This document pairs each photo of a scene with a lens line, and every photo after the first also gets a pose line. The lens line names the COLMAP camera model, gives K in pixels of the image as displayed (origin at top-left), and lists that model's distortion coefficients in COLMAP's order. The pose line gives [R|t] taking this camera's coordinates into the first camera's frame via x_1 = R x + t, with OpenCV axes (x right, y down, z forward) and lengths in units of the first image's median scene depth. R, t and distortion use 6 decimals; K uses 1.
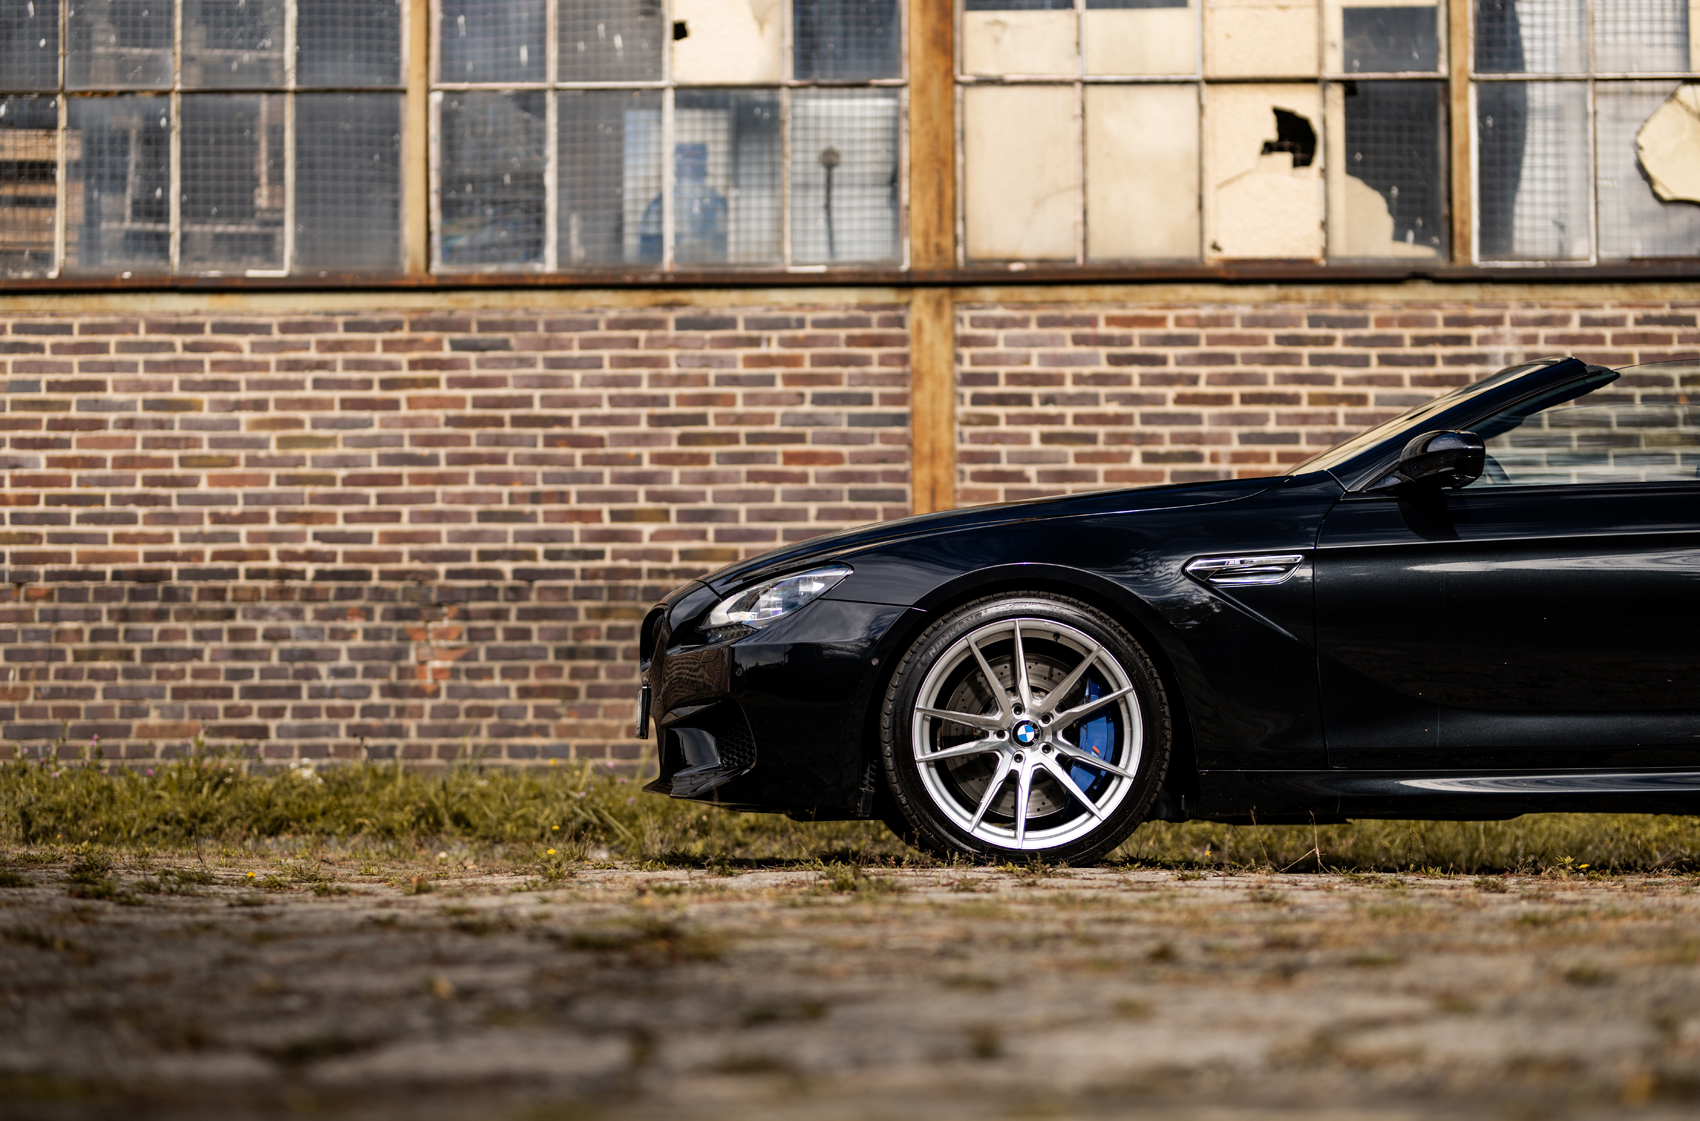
lens RADIAL K [[4084.5, 0, 844.3], [0, 4084.5, 563.7], [0, 0, 1]] dist [-0.005218, -0.429113]
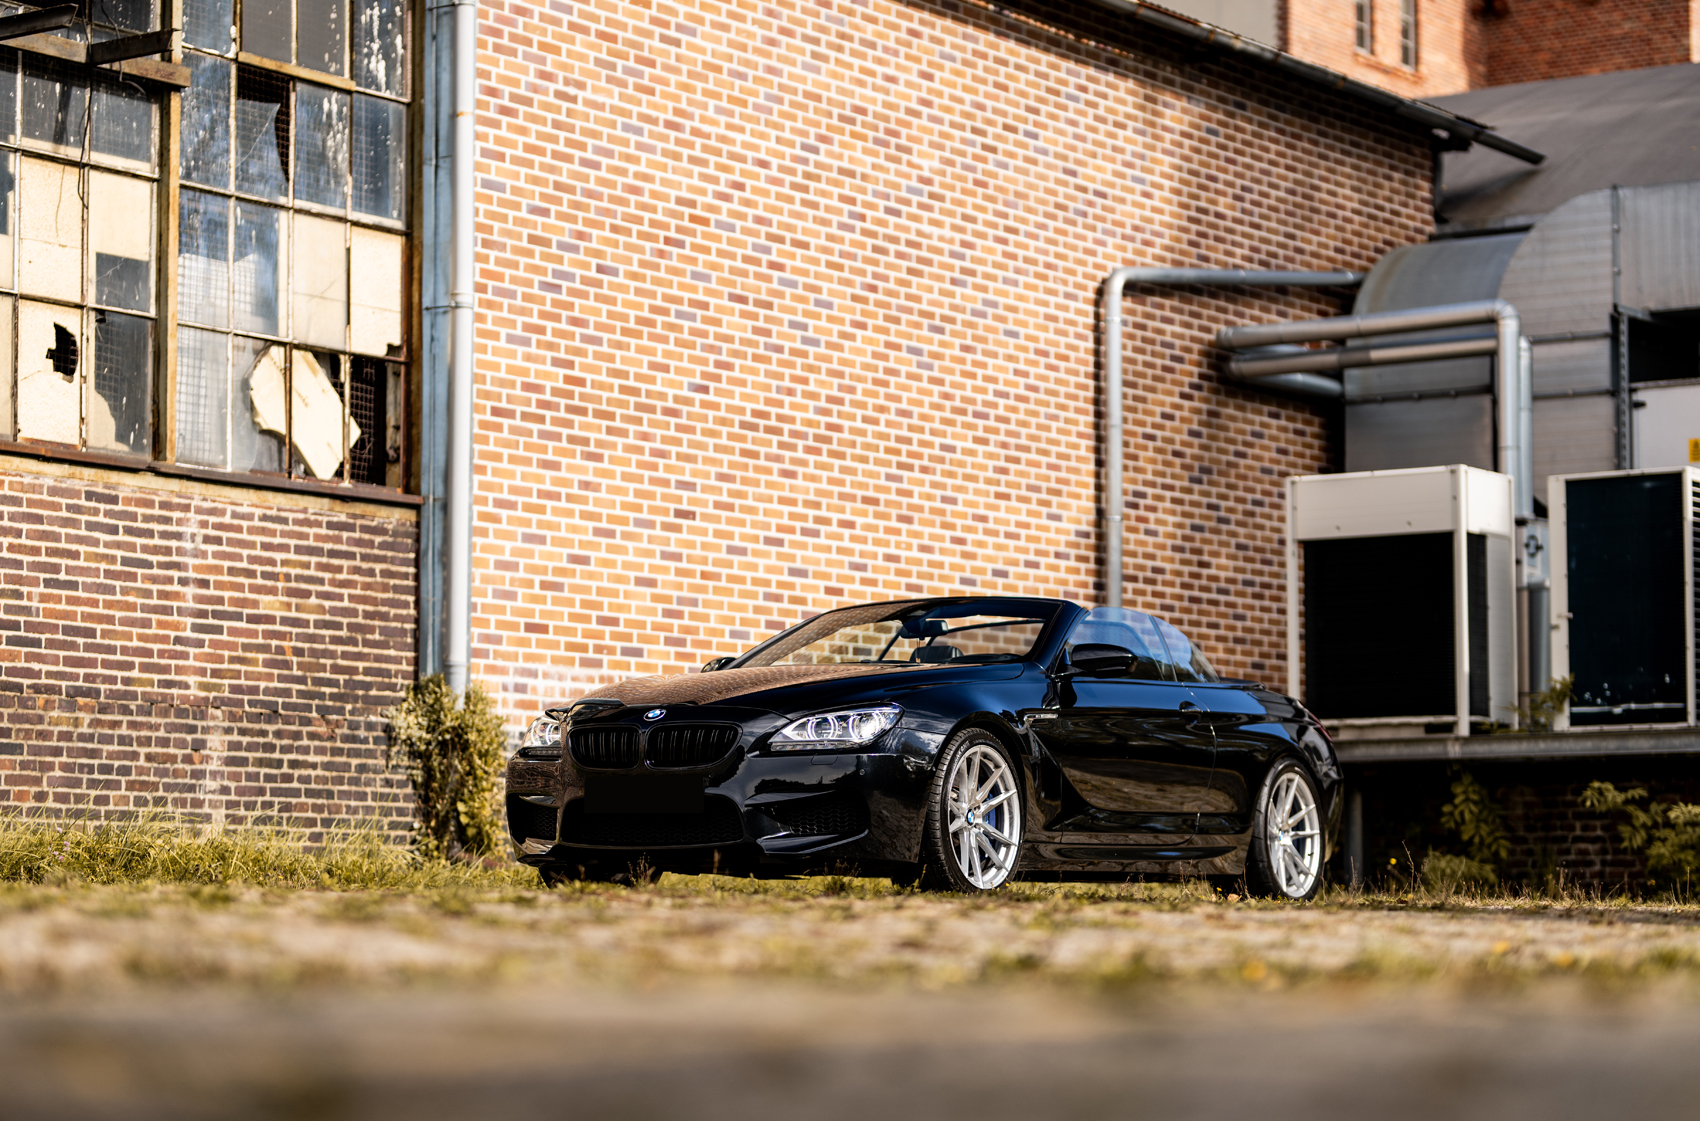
lens RADIAL K [[4078.8, 0, 875.5], [0, 4078.8, 546.9], [0, 0, 1]] dist [-0.001250, -0.444694]
pose [[0.529265, 0.080742, 0.844606, -0.835971], [-0.057274, 0.996591, -0.059382, 0.018623], [-0.846521, -0.016945, 0.532085, 0.108799]]
